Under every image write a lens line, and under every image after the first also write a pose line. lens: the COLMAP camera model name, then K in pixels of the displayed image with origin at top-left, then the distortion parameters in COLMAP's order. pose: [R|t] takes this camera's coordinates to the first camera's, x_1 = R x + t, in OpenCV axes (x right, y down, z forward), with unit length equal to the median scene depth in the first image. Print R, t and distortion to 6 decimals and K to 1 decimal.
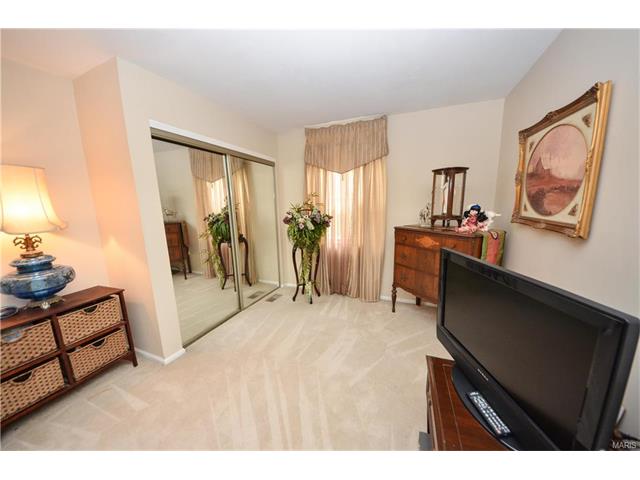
lens RADIAL K [[229.4, 0, 320.1], [0, 229.4, 245.4], [0, 0, 1]] dist [0.045605, -0.026915]
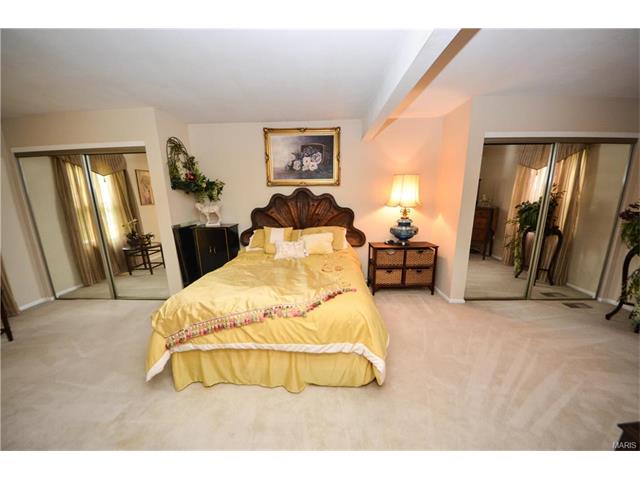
lens RADIAL K [[229.4, 0, 320.1], [0, 229.4, 245.4], [0, 0, 1]] dist [0.045605, -0.026915]
pose [[0.367377, 0.221719, -0.903258, 0.174981], [-0.168534, 0.970962, 0.169791, 0.028396], [0.914675, 0.089852, 0.394076, -0.218547]]
